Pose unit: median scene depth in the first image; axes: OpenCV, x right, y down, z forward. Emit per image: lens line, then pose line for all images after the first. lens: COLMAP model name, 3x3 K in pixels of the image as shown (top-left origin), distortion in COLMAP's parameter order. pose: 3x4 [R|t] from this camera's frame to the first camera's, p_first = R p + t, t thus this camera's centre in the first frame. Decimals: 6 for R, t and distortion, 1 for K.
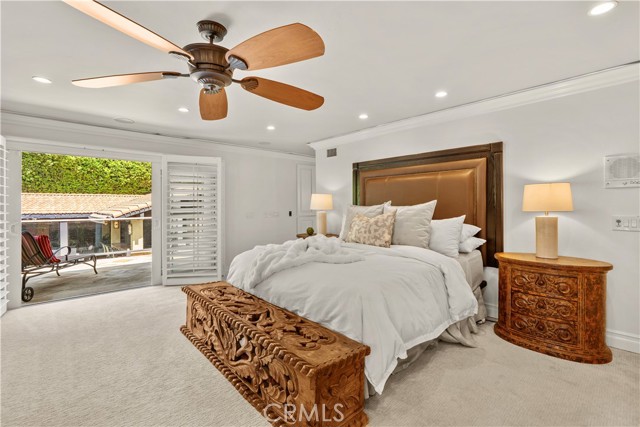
lens RADIAL K [[293.9, 0, 323.3], [0, 293.9, 206.6], [0, 0, 1]] dist [0.002297, -0.001216]
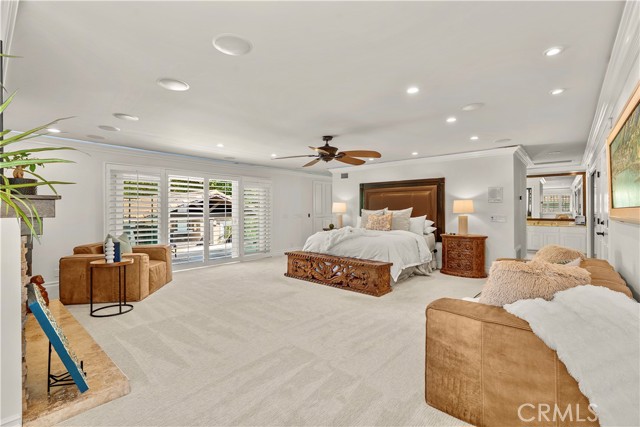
lens RADIAL K [[293.9, 0, 324.0], [0, 293.9, 211.0], [0, 0, 1]] dist [0.002297, -0.001216]
pose [[0.993240, 0.001349, 0.116068, -0.414658], [-0.001540, 0.999998, 0.001560, 0.000335], [-0.116066, -0.001728, 0.993240, -0.848642]]
